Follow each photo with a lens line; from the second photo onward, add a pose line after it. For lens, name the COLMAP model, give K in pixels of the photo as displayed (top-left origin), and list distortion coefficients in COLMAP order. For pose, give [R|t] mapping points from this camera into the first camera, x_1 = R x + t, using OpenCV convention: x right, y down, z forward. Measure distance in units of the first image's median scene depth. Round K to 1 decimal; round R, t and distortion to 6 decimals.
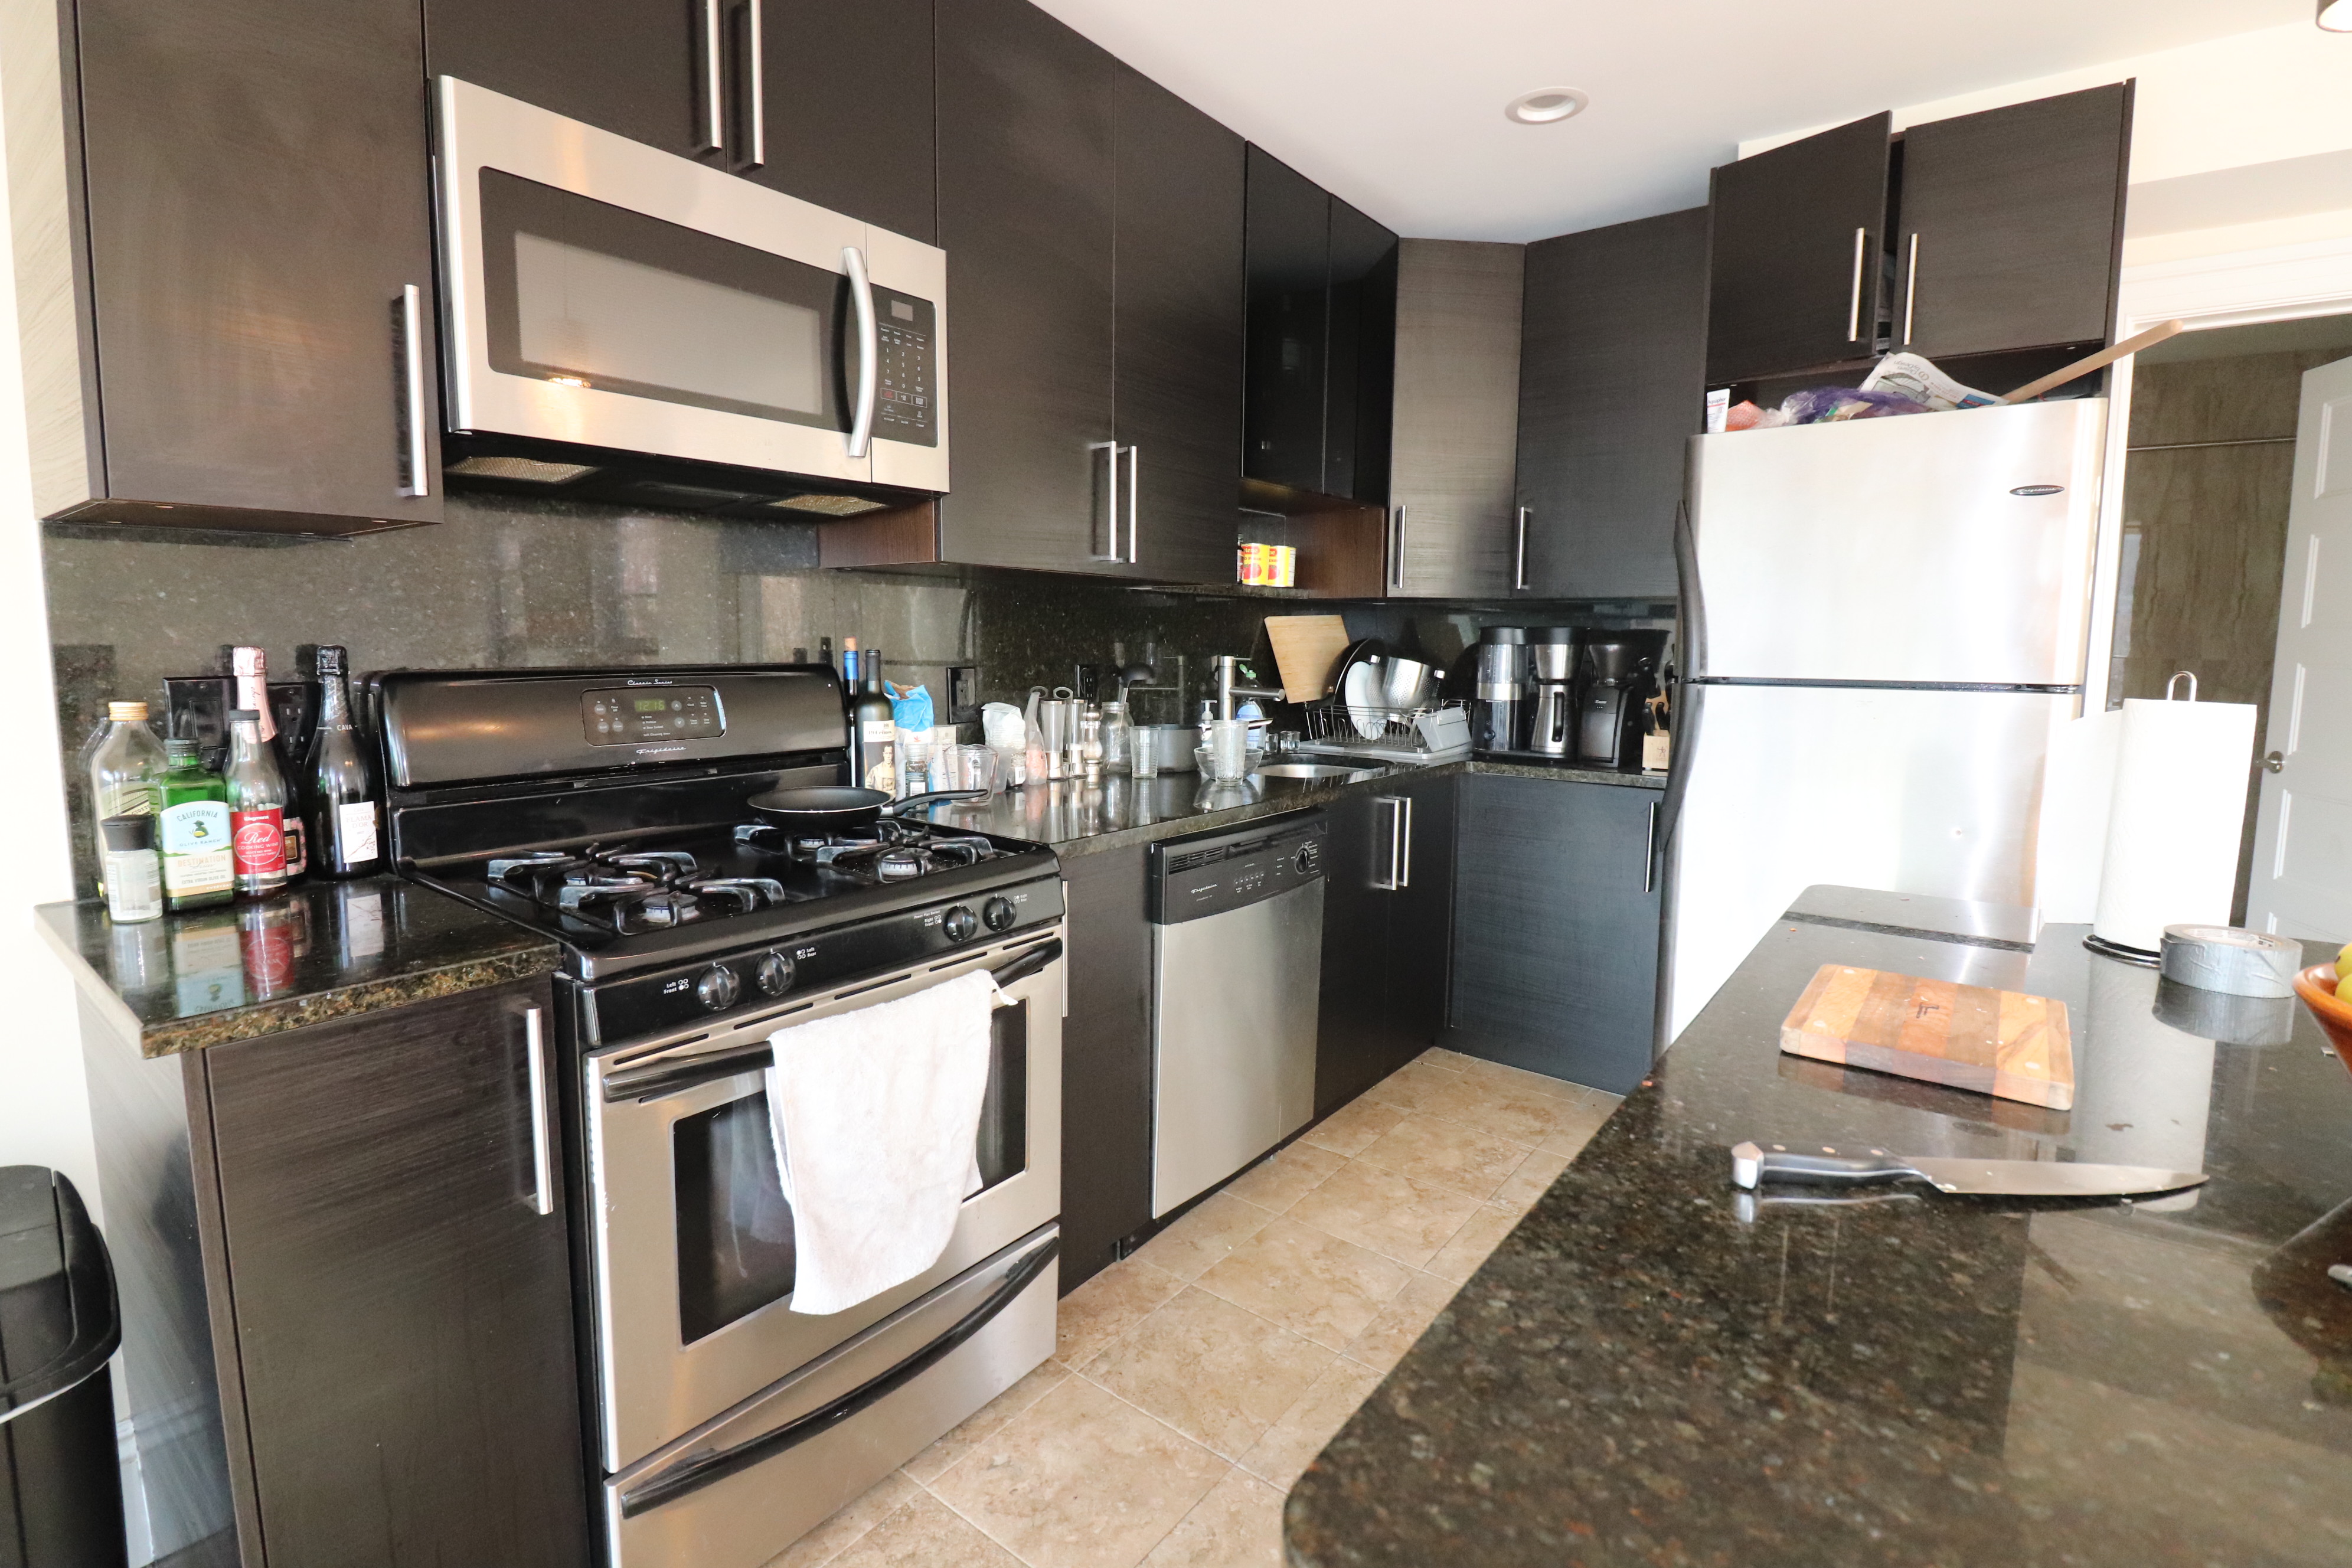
lens RADIAL K [[1102.9, 0, 1154.0], [0, 1102.9, 786.4], [0, 0, 1]] dist [-0.013034, -0.004895]
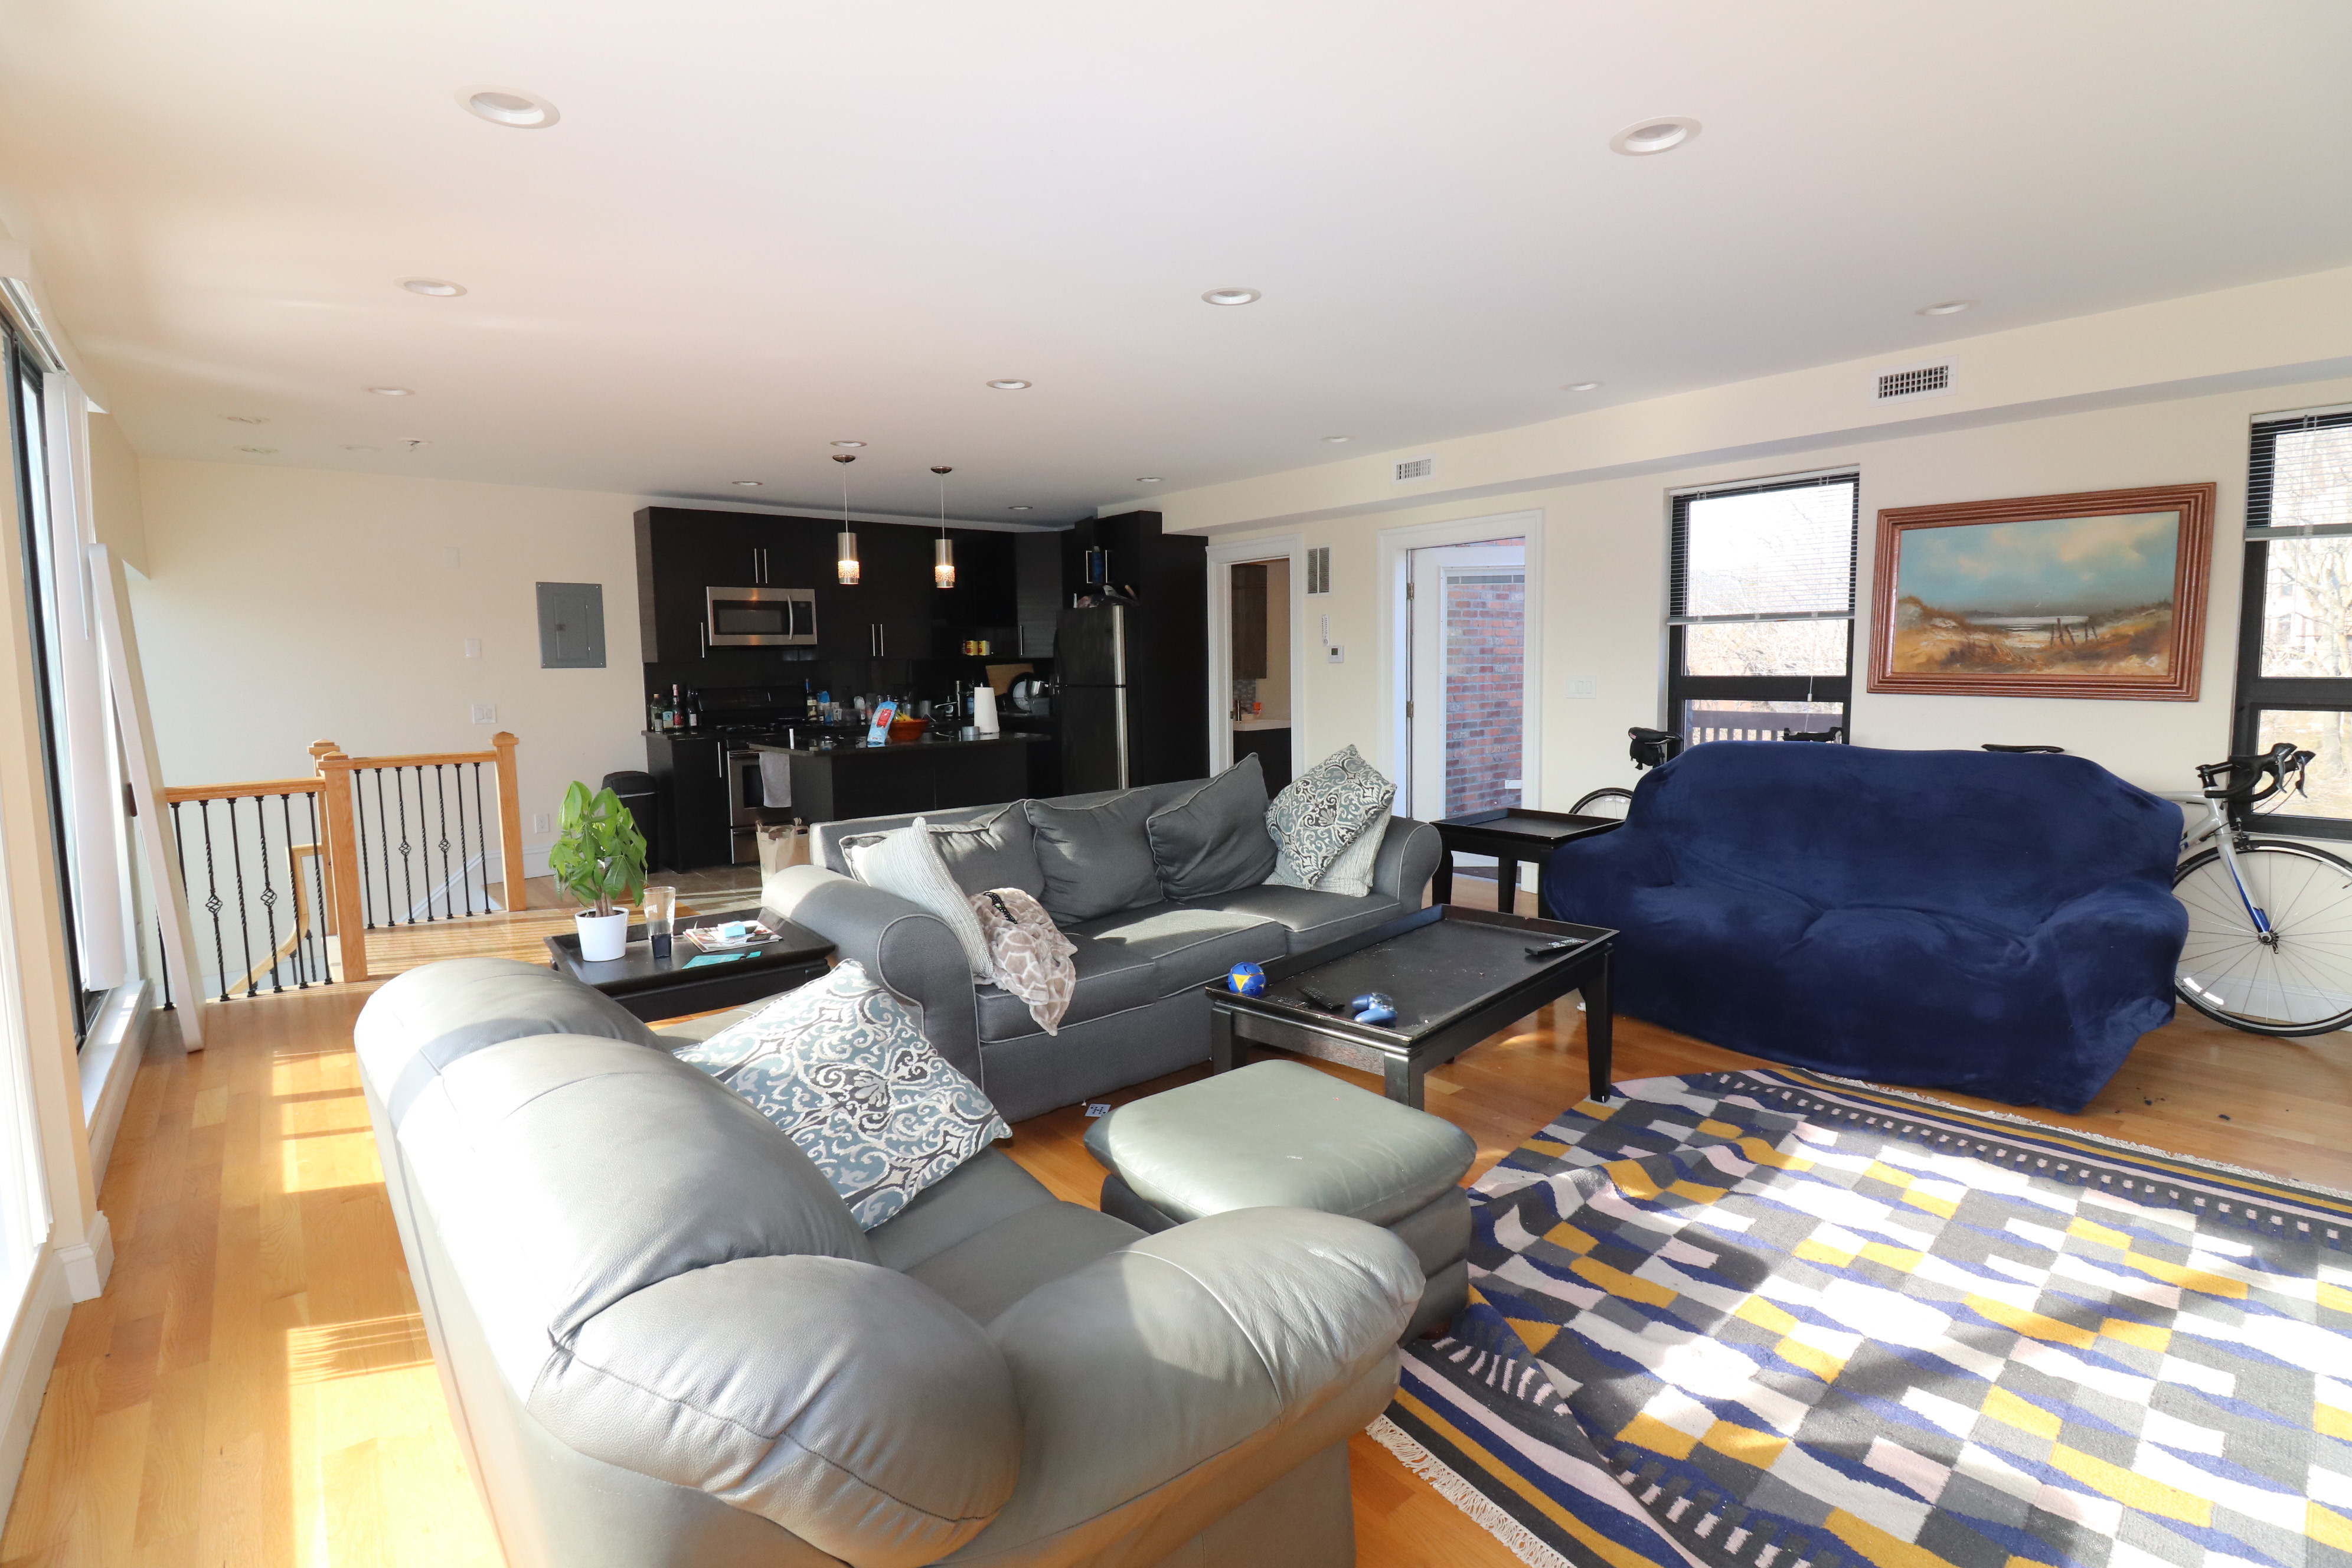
lens RADIAL K [[1102.9, 0, 1172.4], [0, 1102.9, 786.9], [0, 0, 1]] dist [-0.013034, -0.004895]
pose [[0.976862, 0.001041, -0.213870, 2.434616], [-0.004800, 0.999843, -0.017059, 0.411365], [0.213819, 0.017691, 0.976713, -3.363214]]
